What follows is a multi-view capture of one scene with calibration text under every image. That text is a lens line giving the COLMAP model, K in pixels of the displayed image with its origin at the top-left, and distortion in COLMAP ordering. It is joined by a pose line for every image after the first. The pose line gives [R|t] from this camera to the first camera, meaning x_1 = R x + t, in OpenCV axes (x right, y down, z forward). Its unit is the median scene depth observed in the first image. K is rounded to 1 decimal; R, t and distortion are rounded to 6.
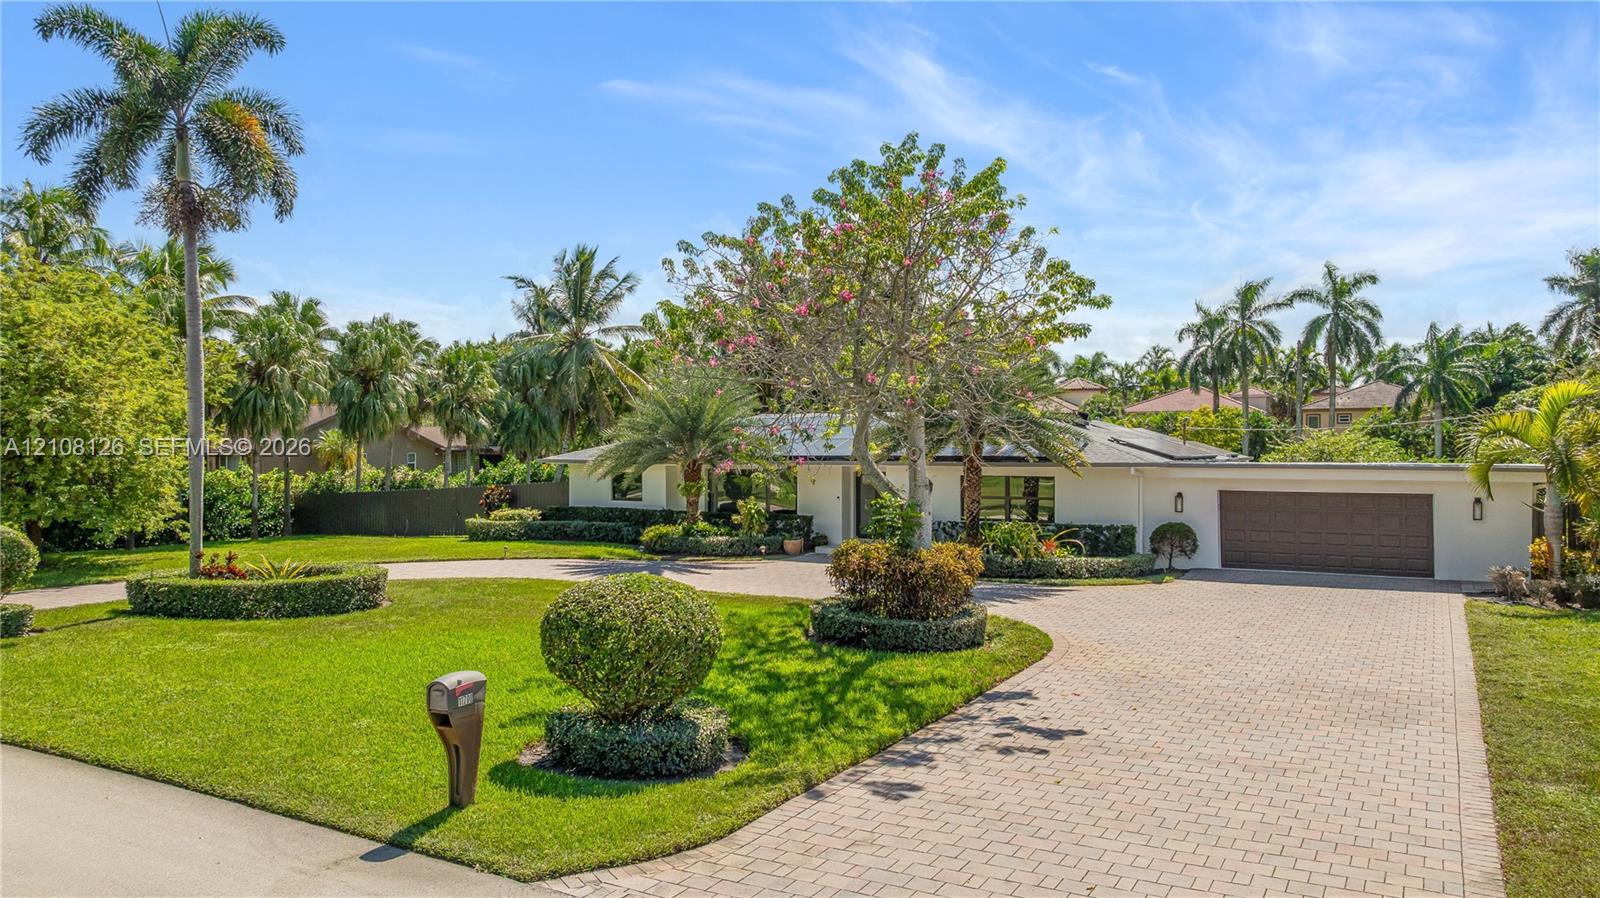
lens RADIAL K [[1132.3, 0, 800.0], [0, 1132.3, 449.0], [0, 0, 1]] dist [0.000767, 0.004038]
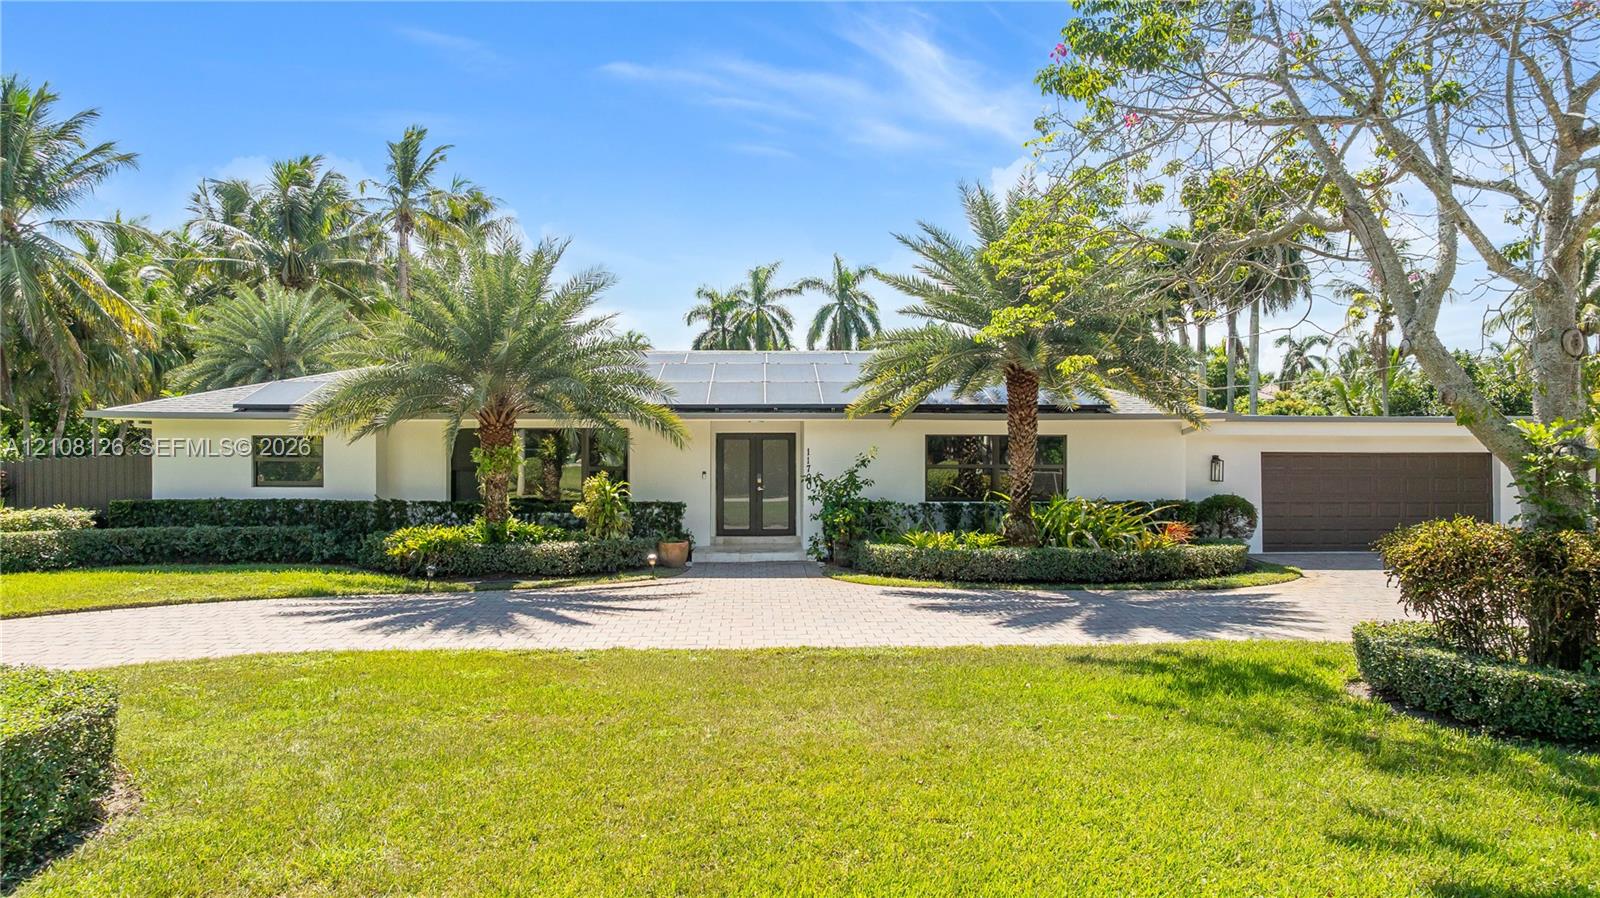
lens RADIAL K [[1132.3, 0, 800.0], [0, 1132.3, 449.0], [0, 0, 1]] dist [0.000767, 0.004038]
pose [[0.852734, 0.000444, 0.522345, -0.231652], [-0.000989, 0.999999, 0.000766, 0.026615], [-0.522344, -0.001170, 0.852734, 0.398949]]
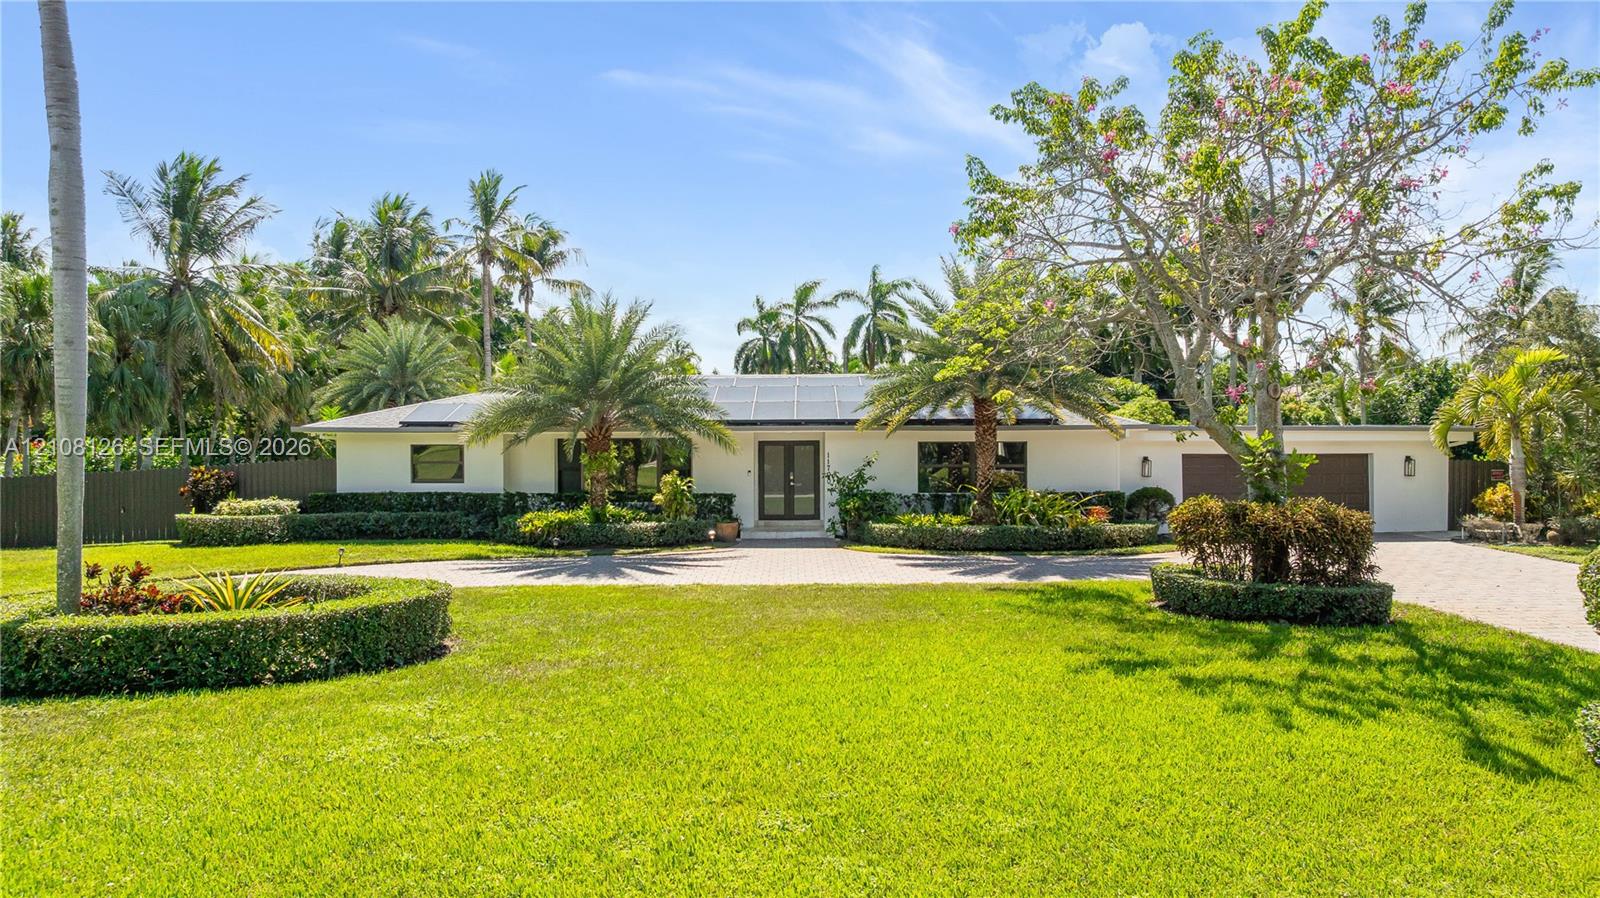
lens RADIAL K [[1132.3, 0, 800.0], [0, 1132.3, 449.0], [0, 0, 1]] dist [0.000767, 0.004038]
pose [[0.871368, -0.002737, 0.490623, -0.313712], [0.002903, 0.999996, 0.000422, 0.024026], [-0.490622, 0.001056, 0.871372, 0.240371]]
